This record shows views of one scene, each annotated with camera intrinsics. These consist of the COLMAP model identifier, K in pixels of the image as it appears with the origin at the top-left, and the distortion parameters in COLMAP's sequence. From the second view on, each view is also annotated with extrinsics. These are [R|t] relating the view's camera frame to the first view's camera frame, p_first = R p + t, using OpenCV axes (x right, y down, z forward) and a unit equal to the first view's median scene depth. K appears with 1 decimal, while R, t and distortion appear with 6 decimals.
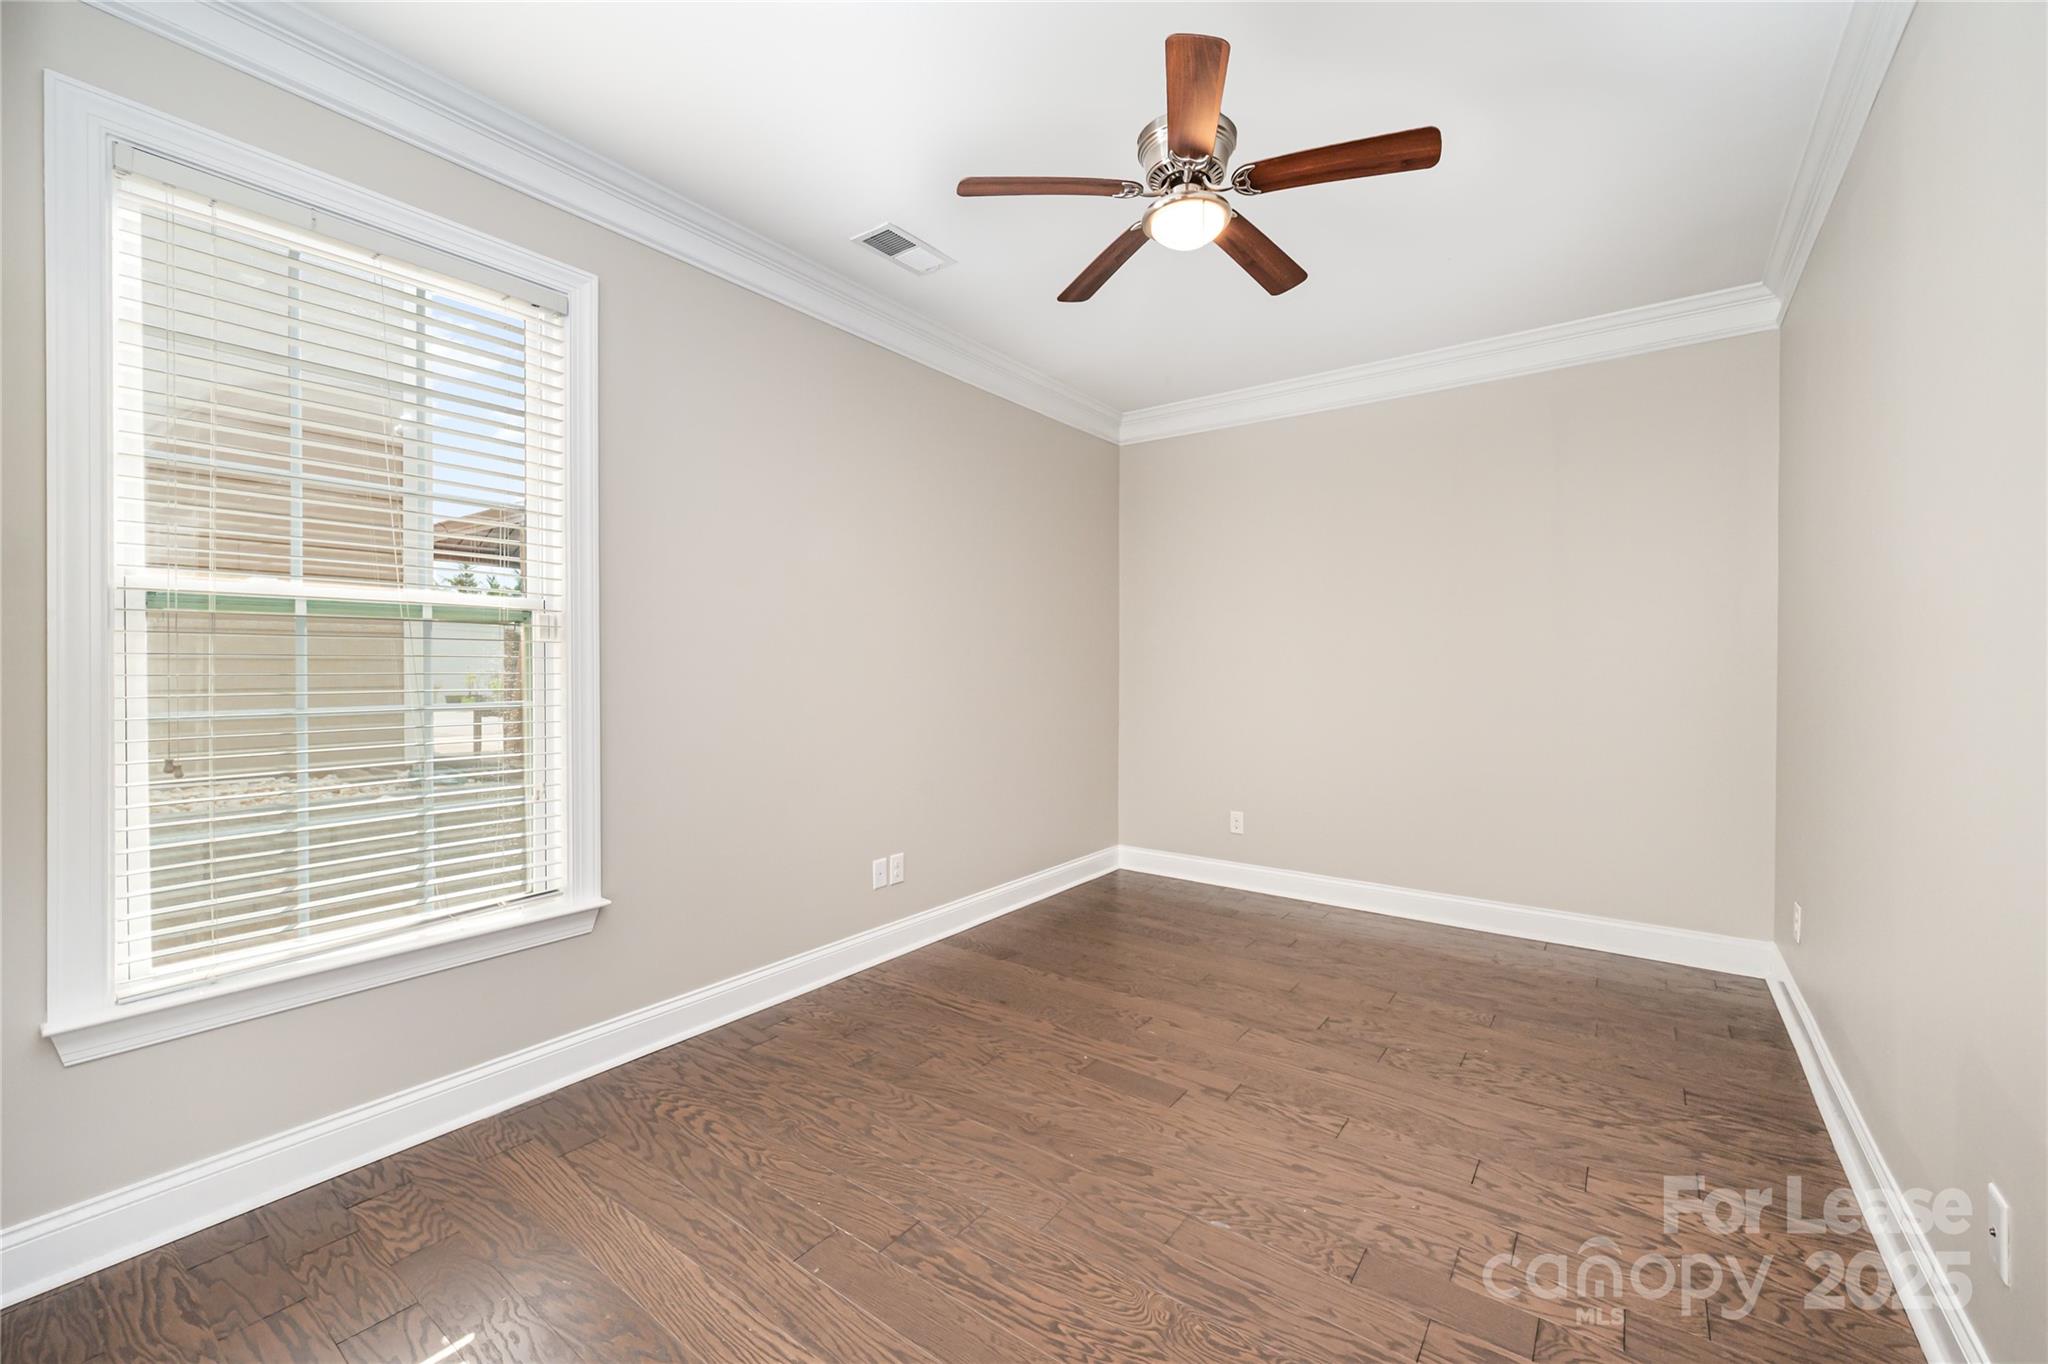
lens RADIAL K [[821.3, 0, 1030.0], [0, 821.3, 674.4], [0, 0, 1]] dist [-0.000215, -0.000175]
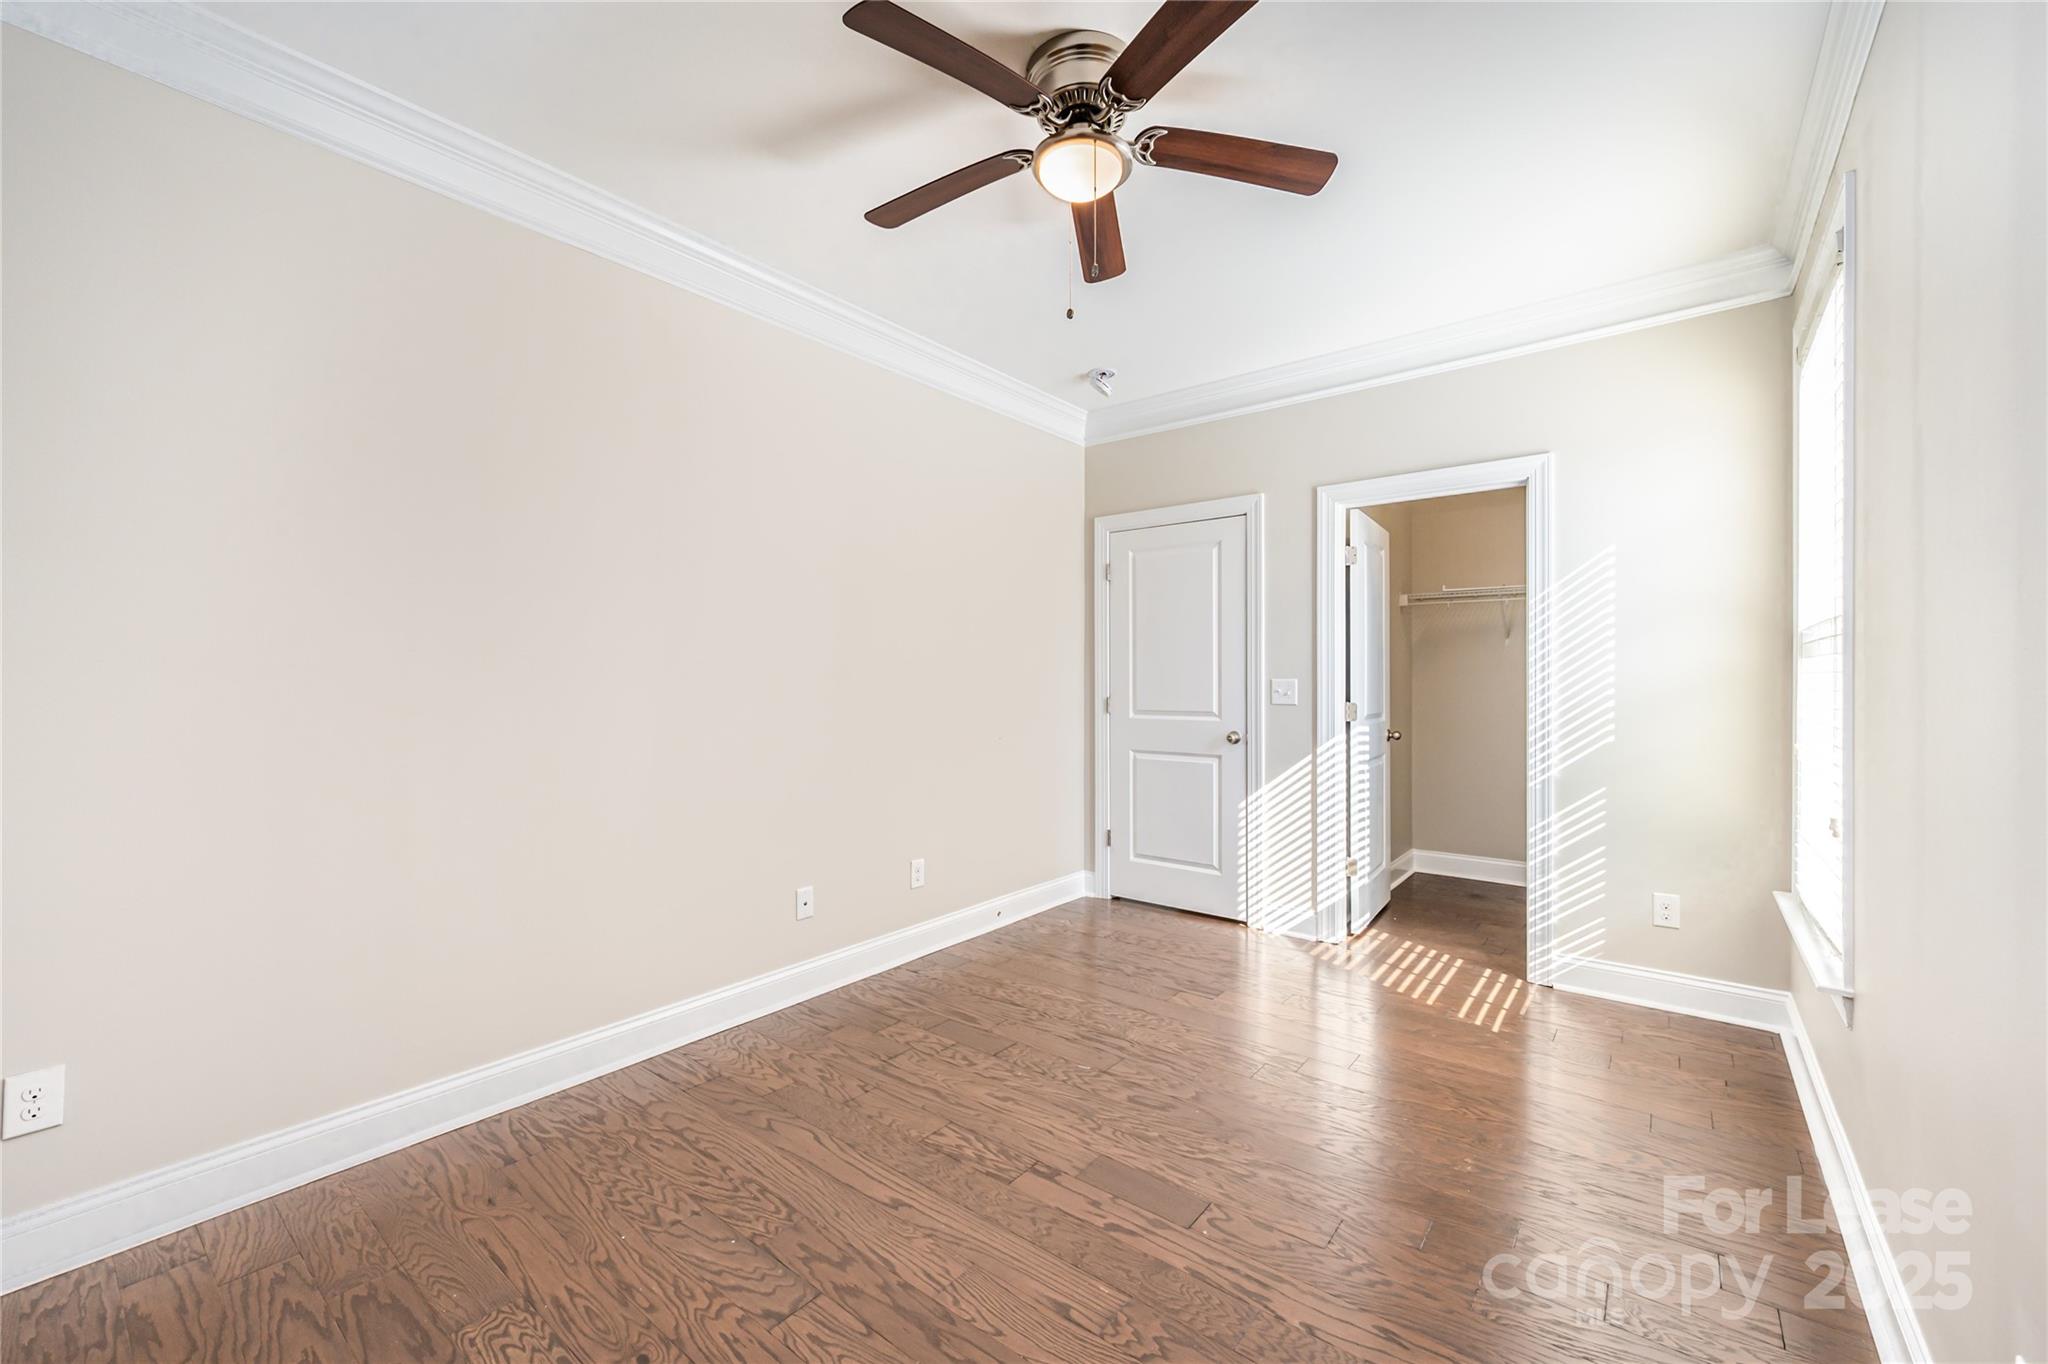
lens RADIAL K [[821.3, 0, 1030.0], [0, 821.3, 674.4], [0, 0, 1]] dist [-0.000215, -0.000175]
pose [[-0.999519, -0.001368, 0.030994, 0.206984], [-0.001418, 0.999998, -0.001585, -0.014830], [-0.030991, -0.001628, -0.999518, 1.794989]]
